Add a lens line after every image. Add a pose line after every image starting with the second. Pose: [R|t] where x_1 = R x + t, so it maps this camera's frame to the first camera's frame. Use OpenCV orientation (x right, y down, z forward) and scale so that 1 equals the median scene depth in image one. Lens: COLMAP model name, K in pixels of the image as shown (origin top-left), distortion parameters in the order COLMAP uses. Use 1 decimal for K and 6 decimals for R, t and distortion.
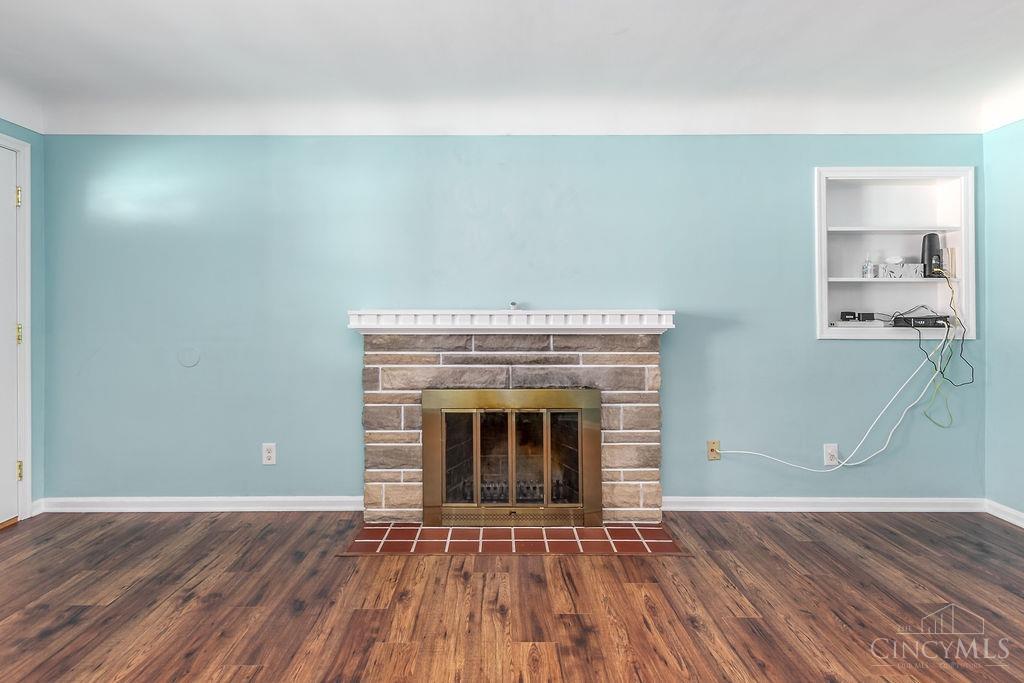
lens RADIAL K [[582.0, 0, 509.2], [0, 582.0, 327.8], [0, 0, 1]] dist [-0.001966, -0.000609]
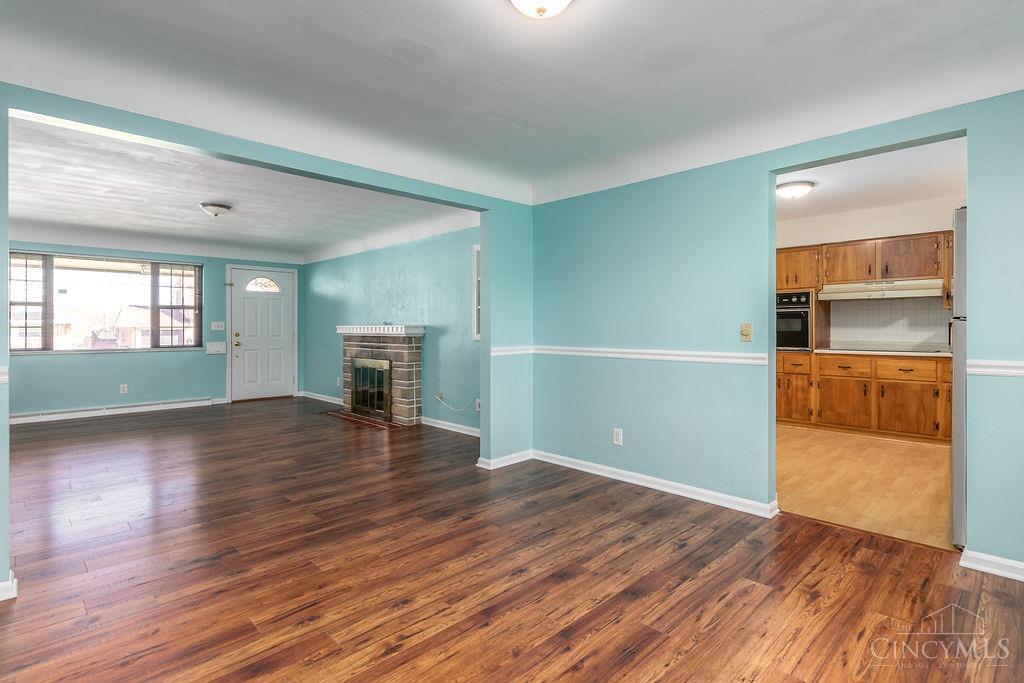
lens RADIAL K [[582.0, 0, 509.2], [0, 582.0, 327.8], [0, 0, 1]] dist [-0.001966, -0.000609]
pose [[0.648079, -0.002362, -0.761569, 1.981163], [-0.009289, 0.999896, -0.011005, 0.000079], [0.761516, 0.014206, 0.647990, -0.087581]]
